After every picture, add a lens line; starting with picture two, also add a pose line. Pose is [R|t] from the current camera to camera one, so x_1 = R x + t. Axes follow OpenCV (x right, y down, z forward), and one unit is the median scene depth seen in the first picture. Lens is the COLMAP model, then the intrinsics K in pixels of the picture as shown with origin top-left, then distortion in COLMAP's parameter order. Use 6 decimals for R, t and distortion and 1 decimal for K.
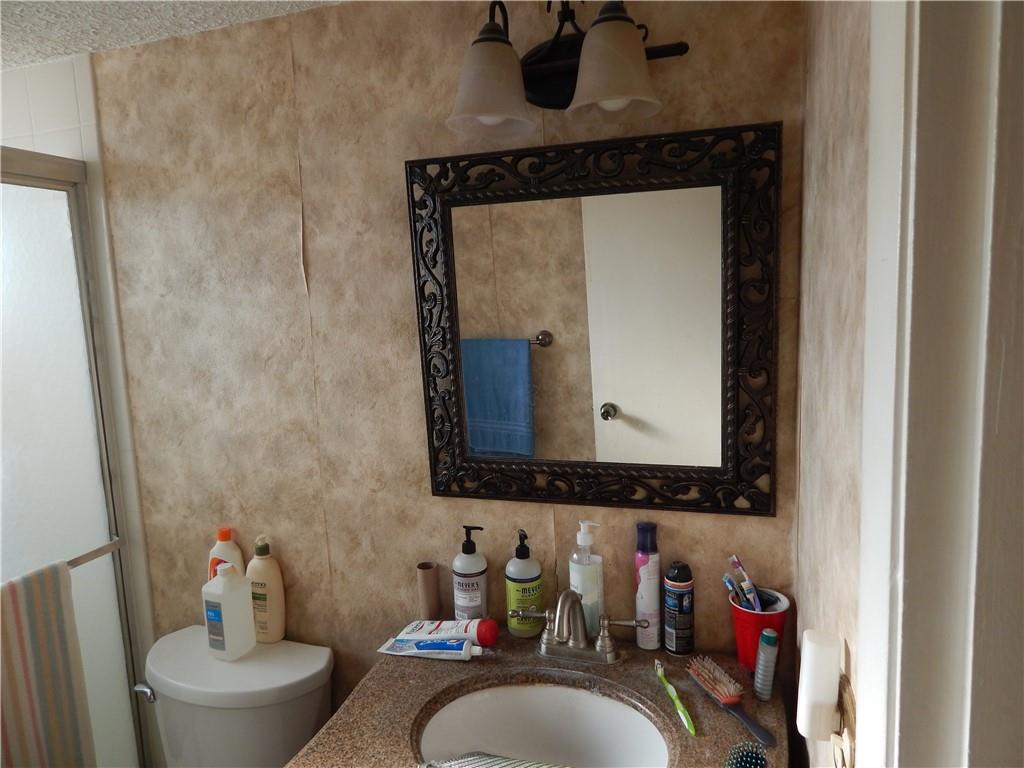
lens RADIAL K [[668.3, 0, 512.0], [0, 668.3, 384.0], [0, 0, 1]] dist [0.003476, -0.007203]
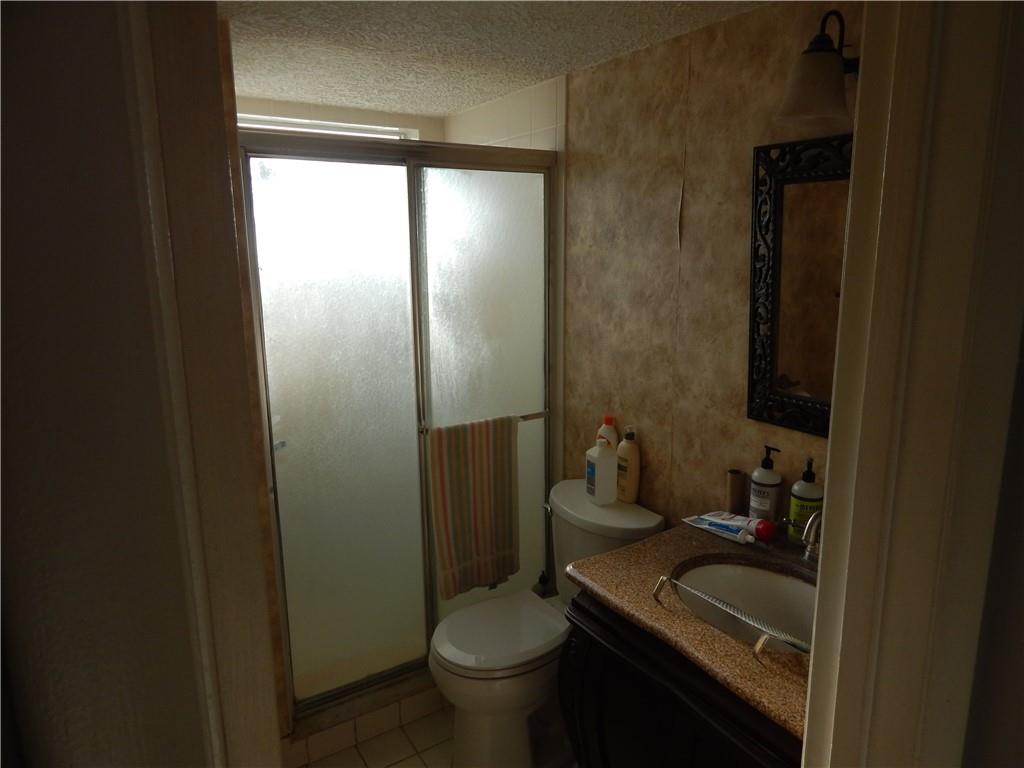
lens RADIAL K [[668.3, 0, 512.0], [0, 668.3, 384.0], [0, 0, 1]] dist [0.003476, -0.007203]
pose [[0.772734, 0.160313, -0.614152, 0.283191], [-0.102484, 0.986396, 0.128534, -0.010293], [0.626402, -0.036381, 0.778650, -0.232582]]
